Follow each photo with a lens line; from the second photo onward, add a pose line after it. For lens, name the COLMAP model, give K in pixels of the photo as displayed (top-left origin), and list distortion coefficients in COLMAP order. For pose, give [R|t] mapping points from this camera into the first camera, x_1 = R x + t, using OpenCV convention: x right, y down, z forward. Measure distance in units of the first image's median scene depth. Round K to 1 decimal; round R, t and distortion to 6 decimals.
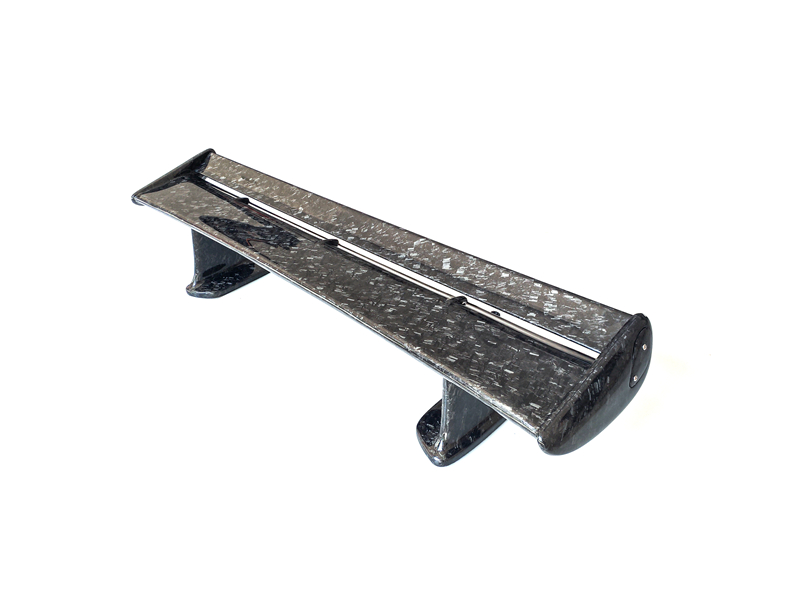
lens RADIAL K [[599.3, 0, 389.2], [0, 599.3, 315.7], [0, 0, 1]] dist [-0.003380, -0.001682]
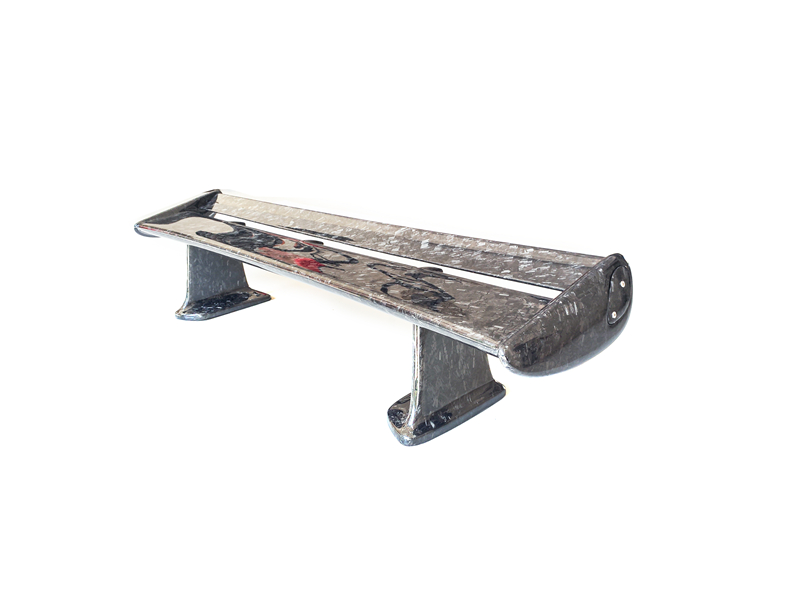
lens RADIAL K [[599.3, 0, 401.0], [0, 599.3, 301.6], [0, 0, 1]] dist [-0.003380, -0.001682]
pose [[0.998966, 0.015206, -0.042848, 0.113688], [-0.026300, 0.962008, -0.271751, 0.304923], [0.037088, 0.272597, 0.961413, 0.099504]]
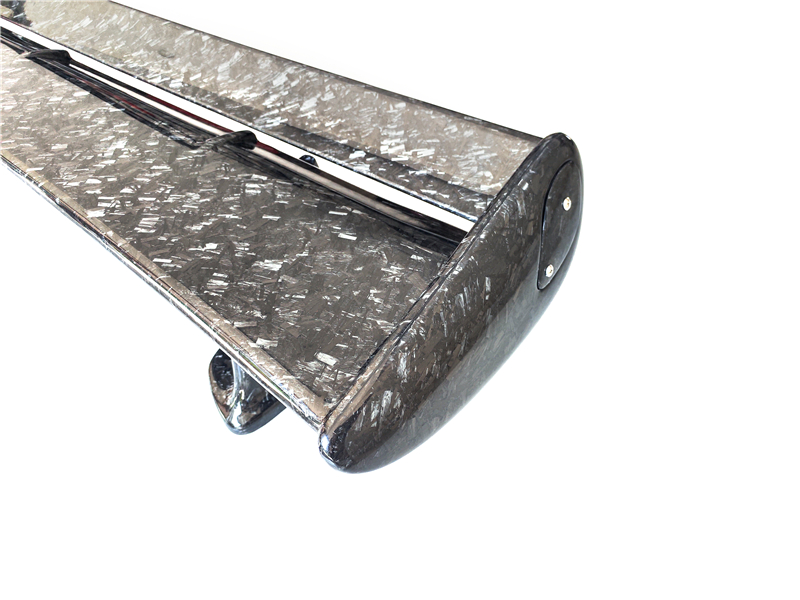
lens RADIAL K [[560.8, 0, 417.9], [0, 560.8, 298.8], [0, 0, 1]] dist [0.000341, 0.000853]
pose [[0.991867, -0.097200, 0.082168, 0.236972], [0.077028, 0.972360, 0.220415, 0.016275], [-0.101321, -0.212293, 0.971939, 0.502664]]
